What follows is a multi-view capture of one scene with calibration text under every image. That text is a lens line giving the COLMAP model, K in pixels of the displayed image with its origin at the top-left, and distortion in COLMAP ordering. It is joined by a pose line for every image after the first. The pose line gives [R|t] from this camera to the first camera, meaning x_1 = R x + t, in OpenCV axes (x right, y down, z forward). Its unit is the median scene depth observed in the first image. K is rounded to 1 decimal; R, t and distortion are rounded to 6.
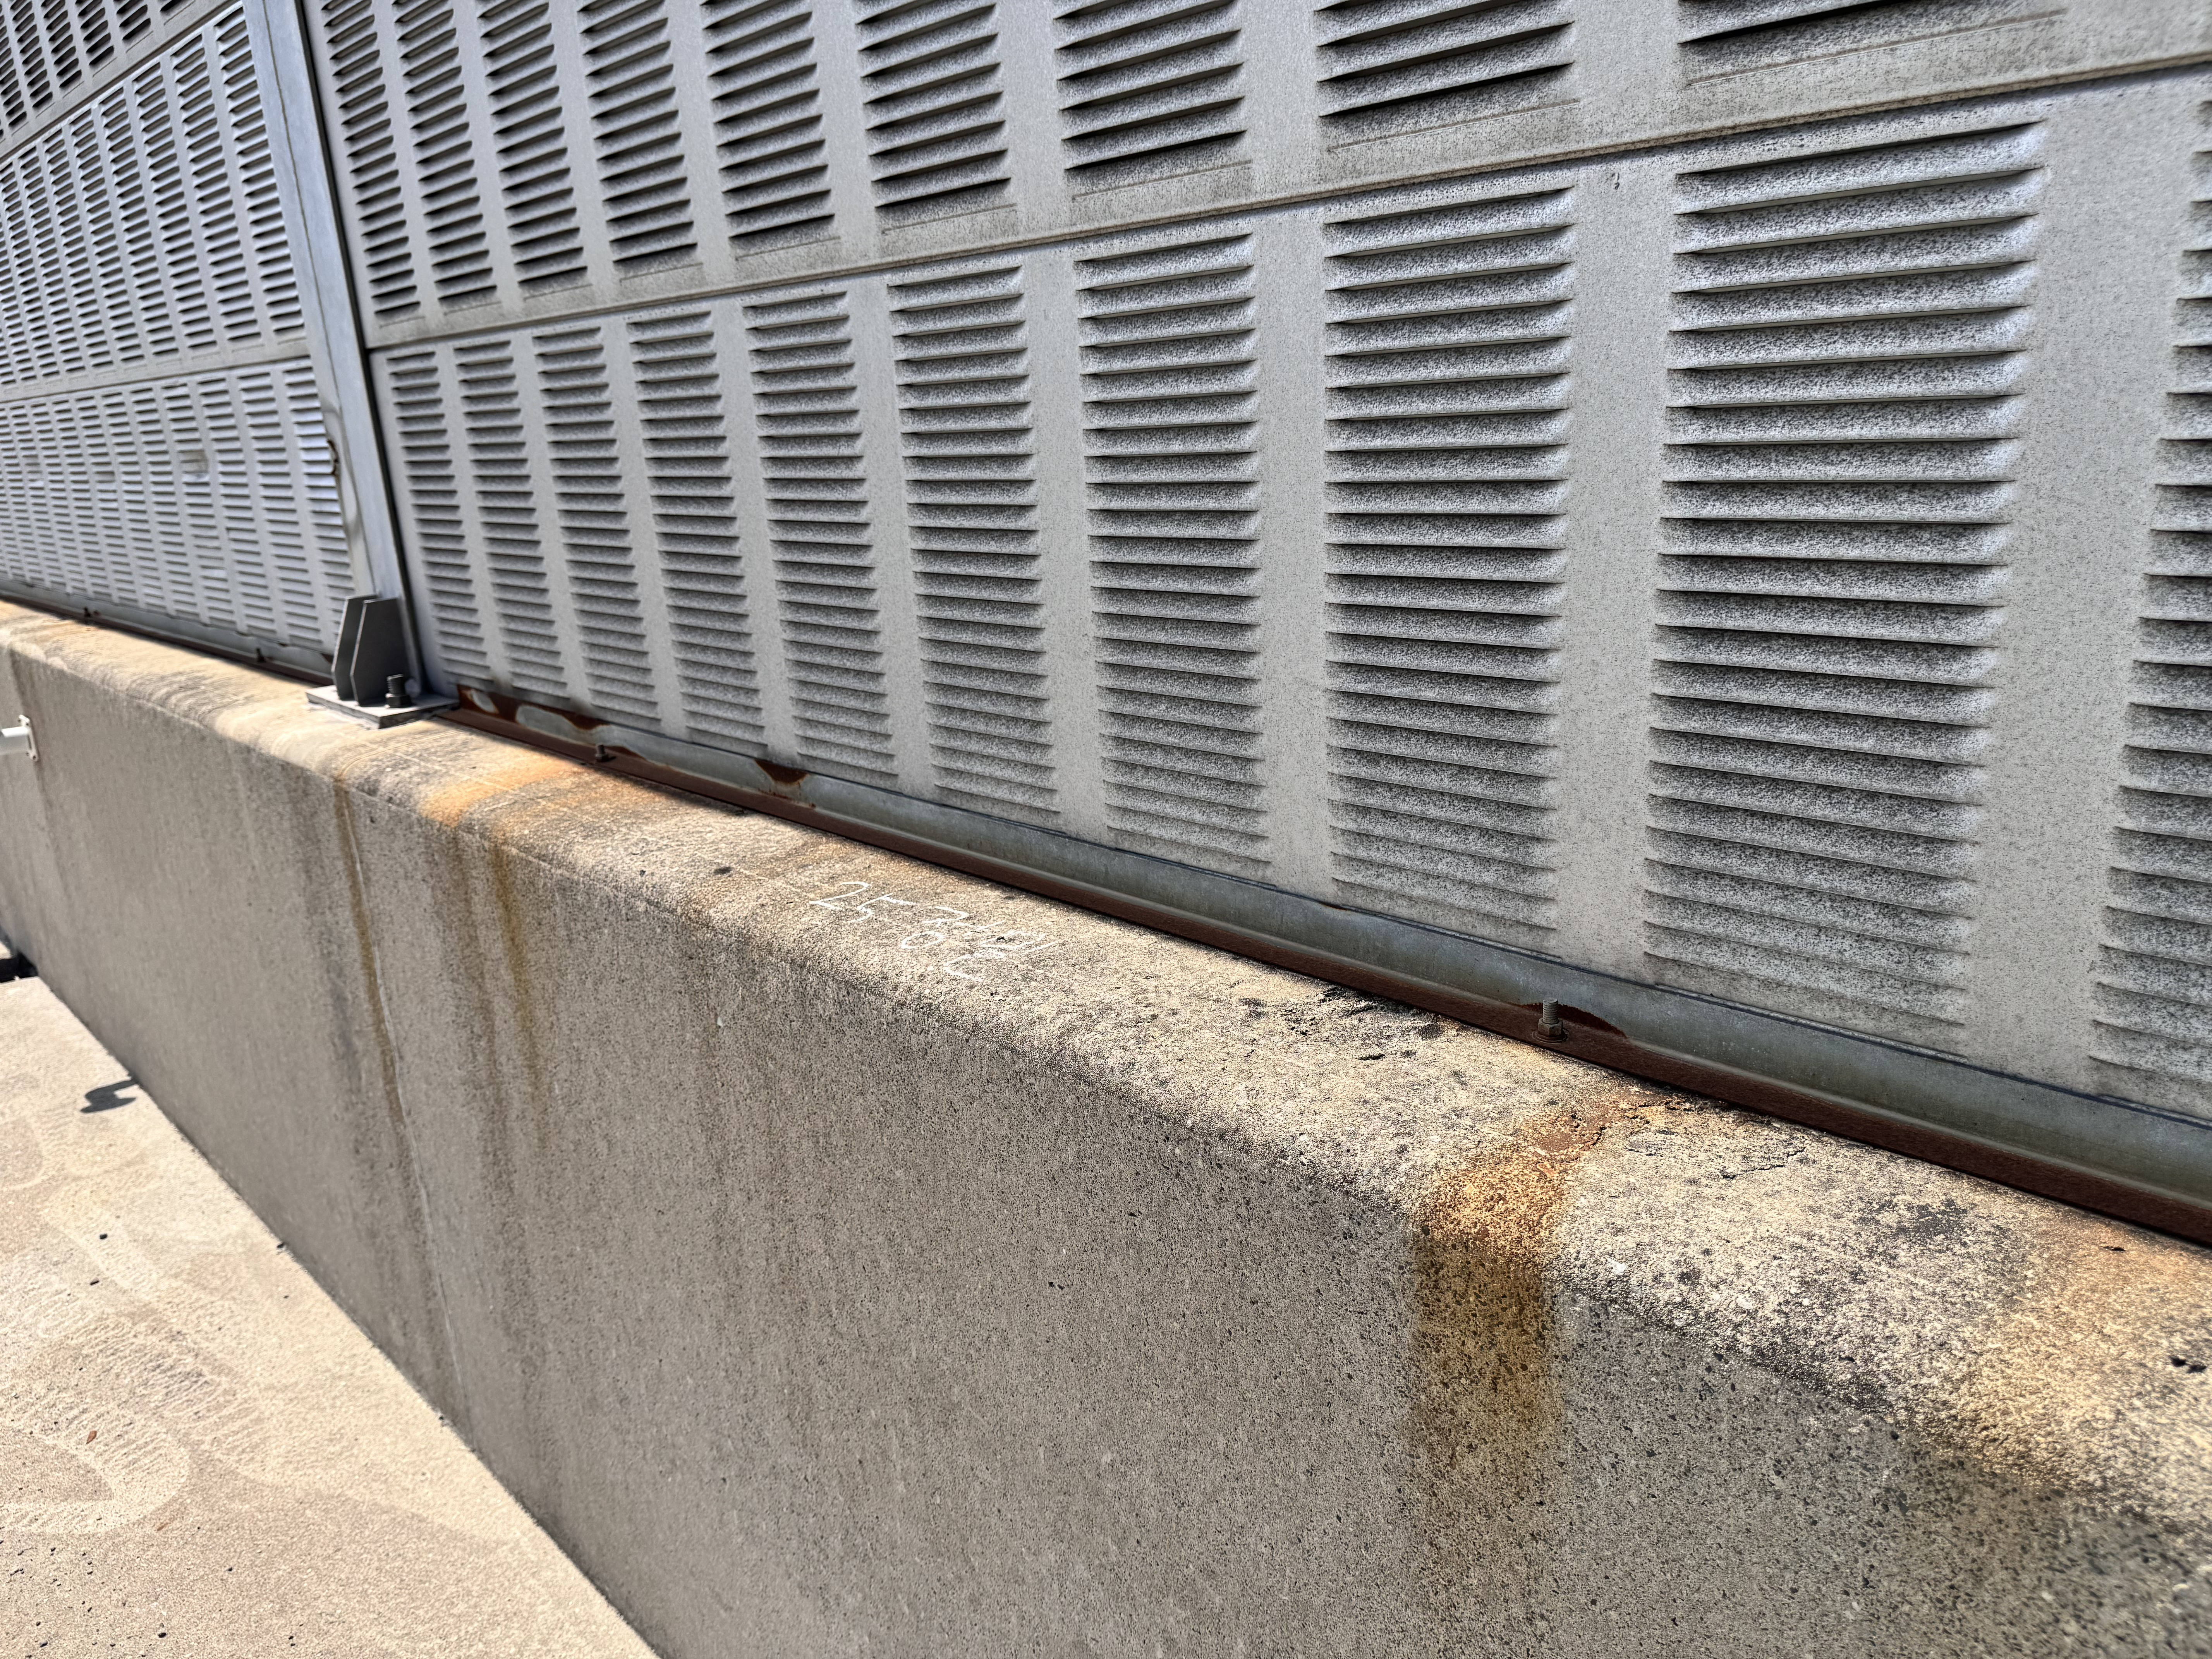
lens RADIAL K [[1557.1, 0, 1106.0], [0, 1557.1, 829.5], [0, 0, 1]] dist [0.061340, -0.115318]
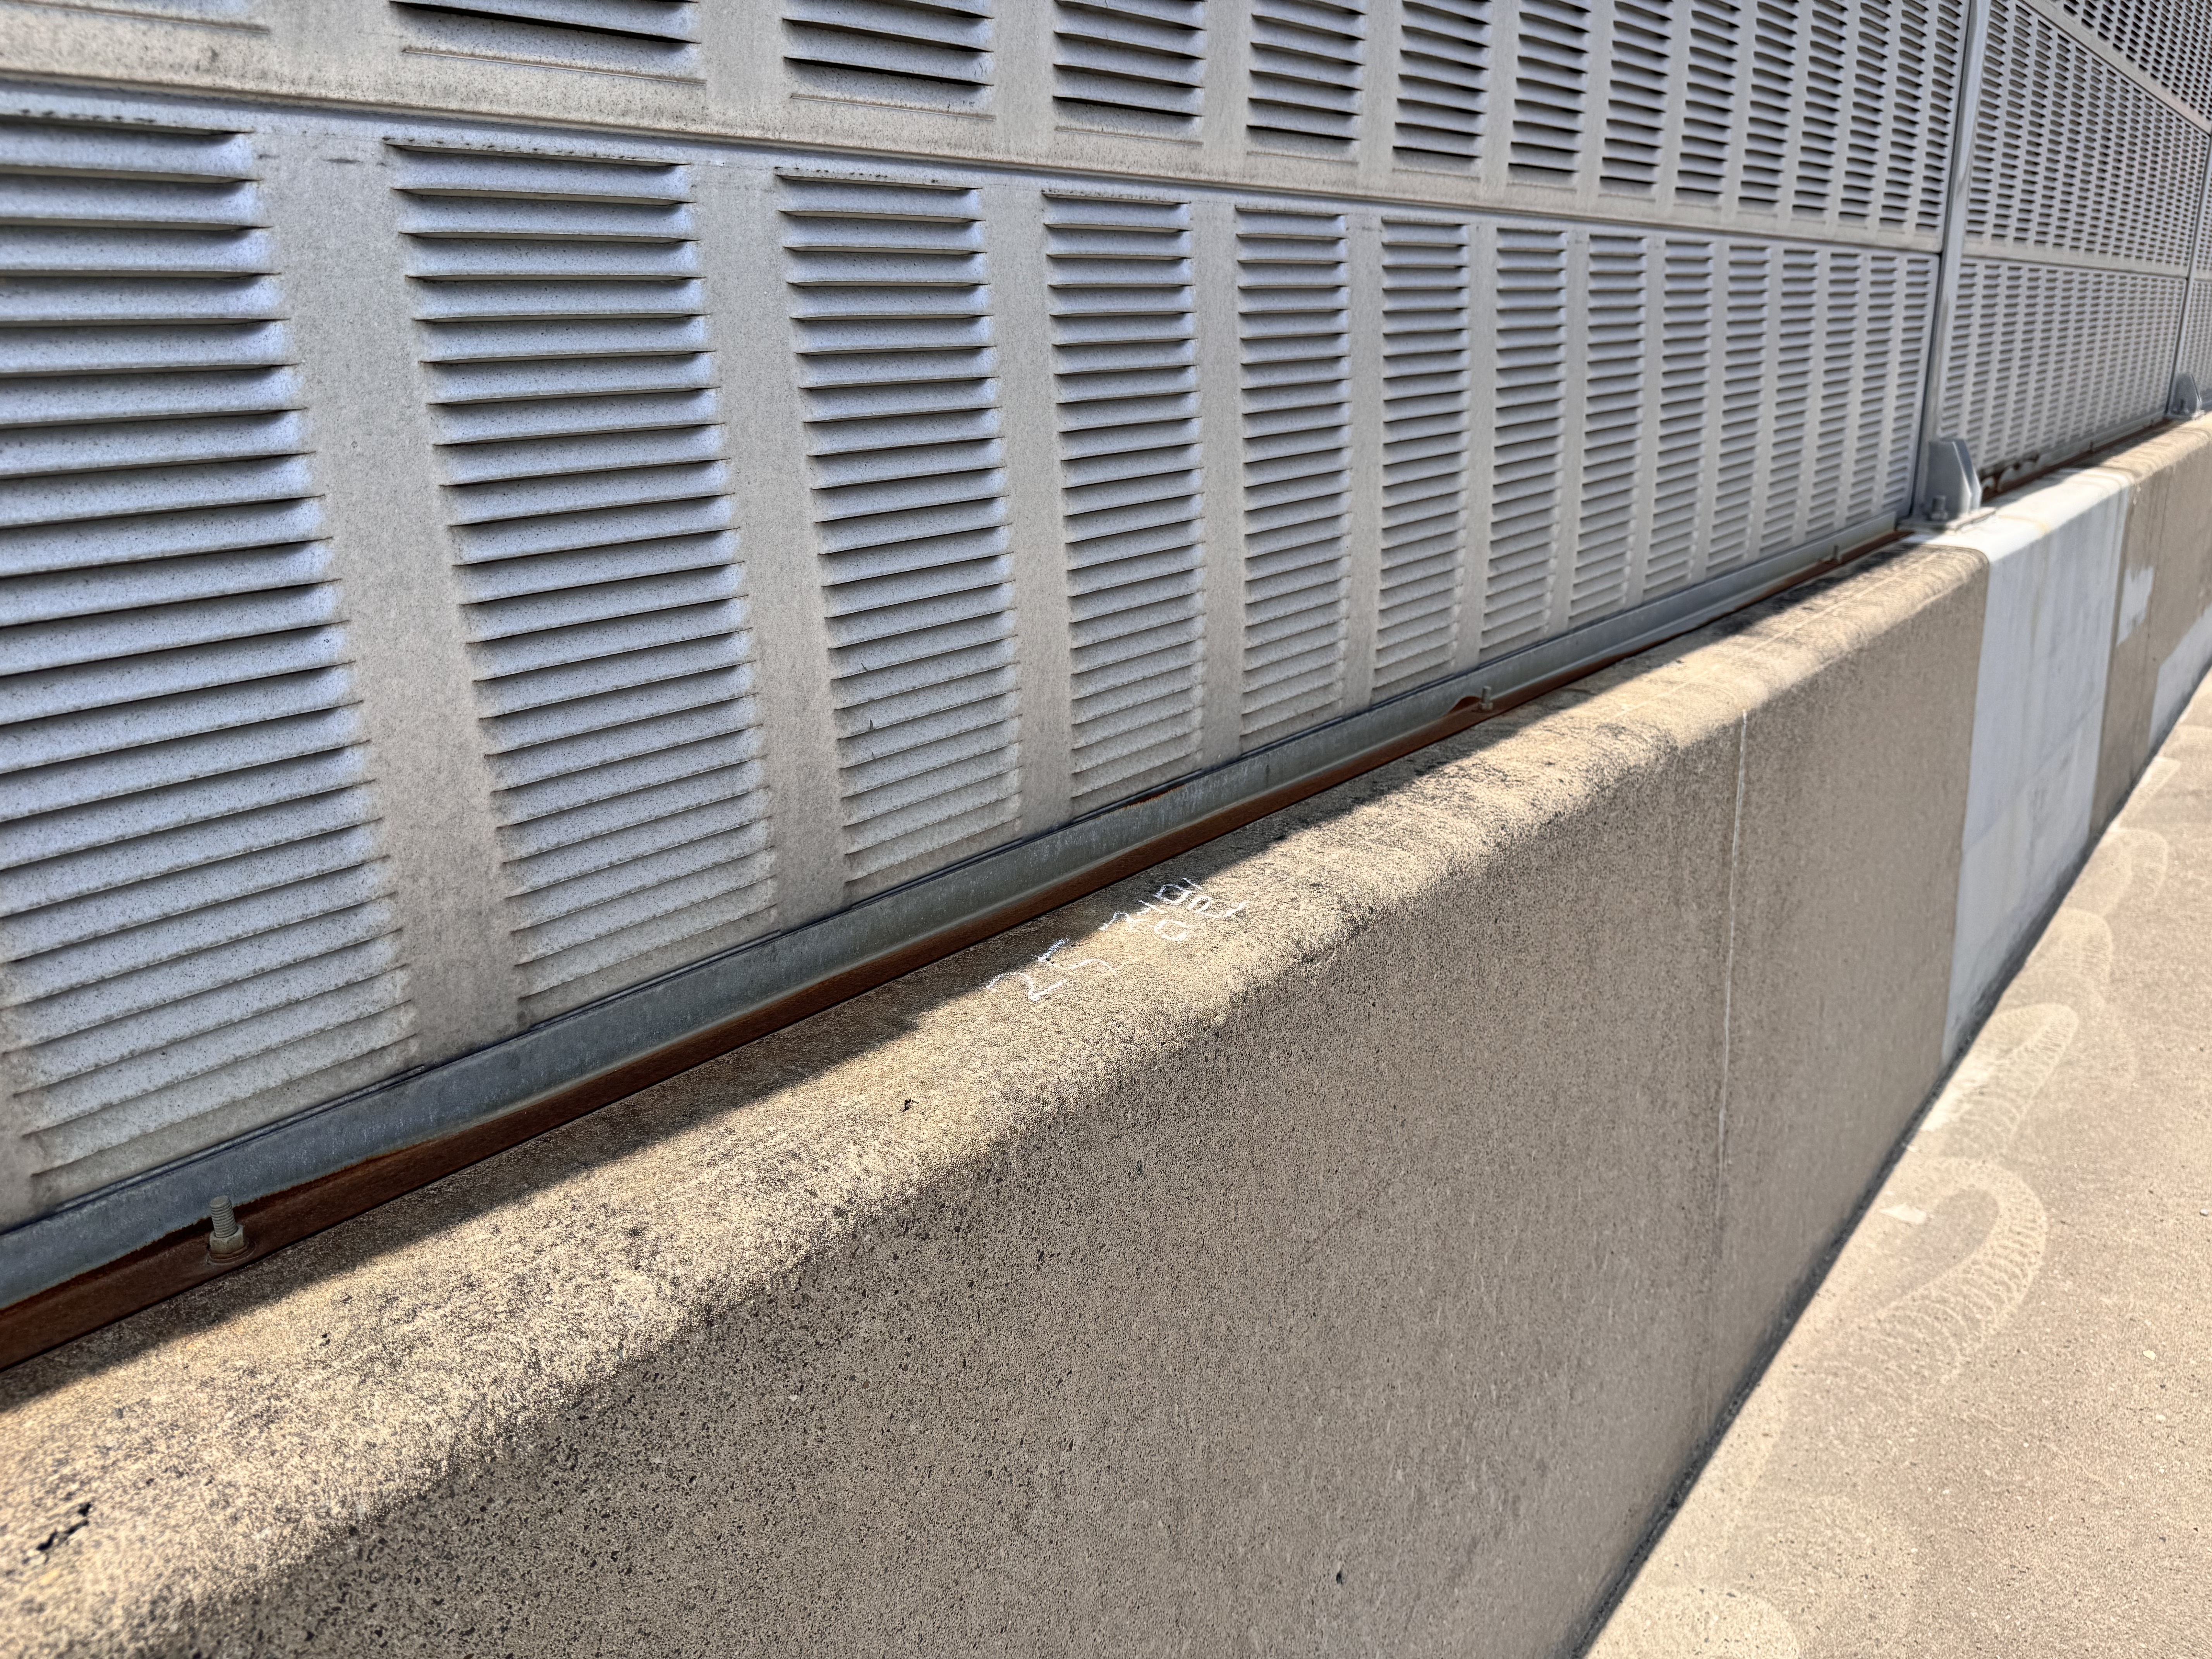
lens RADIAL K [[1557.1, 0, 1106.0], [0, 1557.1, 829.5], [0, 0, 1]] dist [0.061340, -0.115318]
pose [[-0.114788, -0.252362, 0.960800, -0.986968], [0.283266, 0.918723, 0.275152, -0.249254], [-0.952147, 0.303746, -0.033973, 1.063604]]
